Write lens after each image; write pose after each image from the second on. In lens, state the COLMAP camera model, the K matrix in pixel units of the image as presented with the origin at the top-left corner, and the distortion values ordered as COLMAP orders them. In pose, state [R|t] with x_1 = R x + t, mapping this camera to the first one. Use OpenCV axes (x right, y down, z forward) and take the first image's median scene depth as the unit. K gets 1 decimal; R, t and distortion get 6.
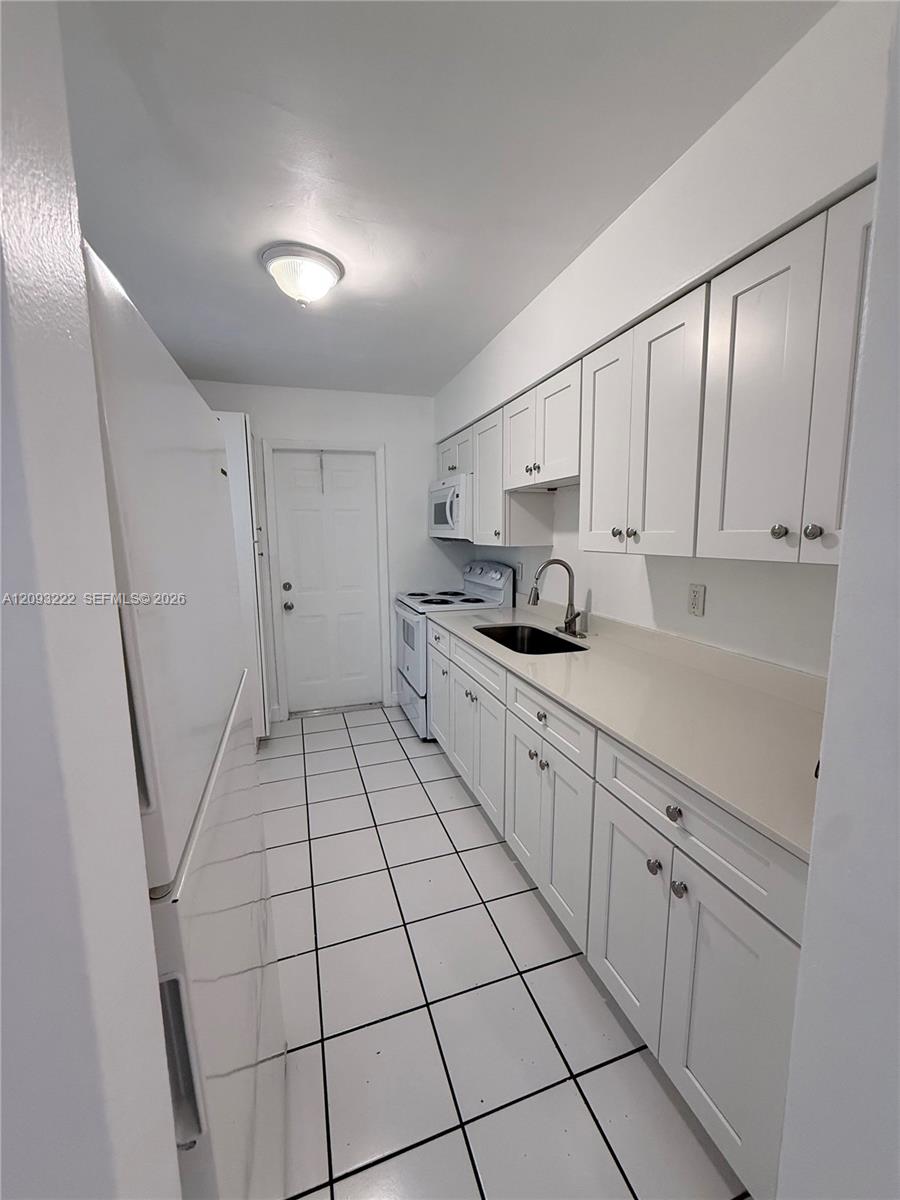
lens RADIAL K [[480.3, 0, 450.0], [0, 480.3, 599.1], [0, 0, 1]] dist [0.008014, 0.000167]
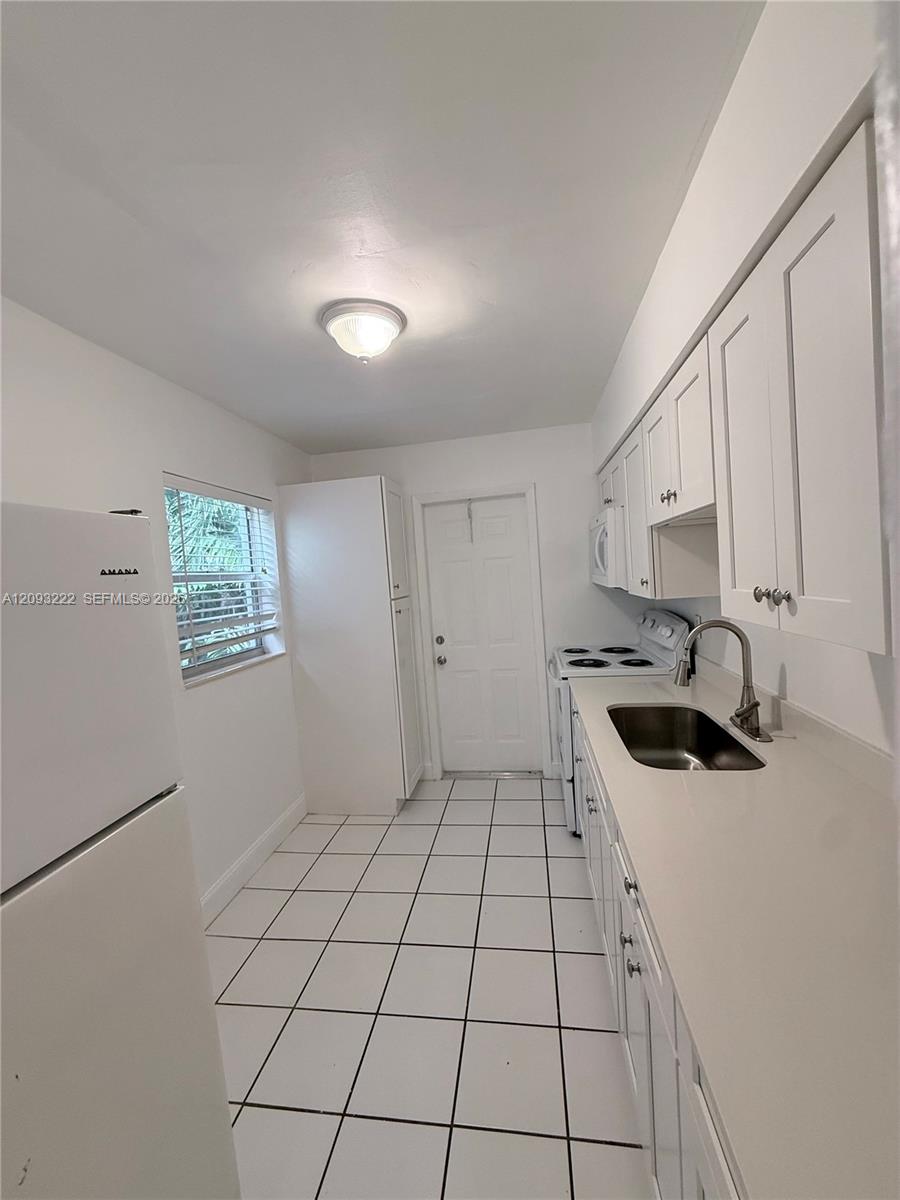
lens RADIAL K [[480.3, 0, 452.6], [0, 480.3, 599.1], [0, 0, 1]] dist [0.008014, 0.000167]
pose [[0.889510, -0.027108, -0.456110, 0.147311], [-0.004485, 0.997672, -0.068042, -0.047791], [0.456893, 0.062570, 0.887318, 0.155339]]
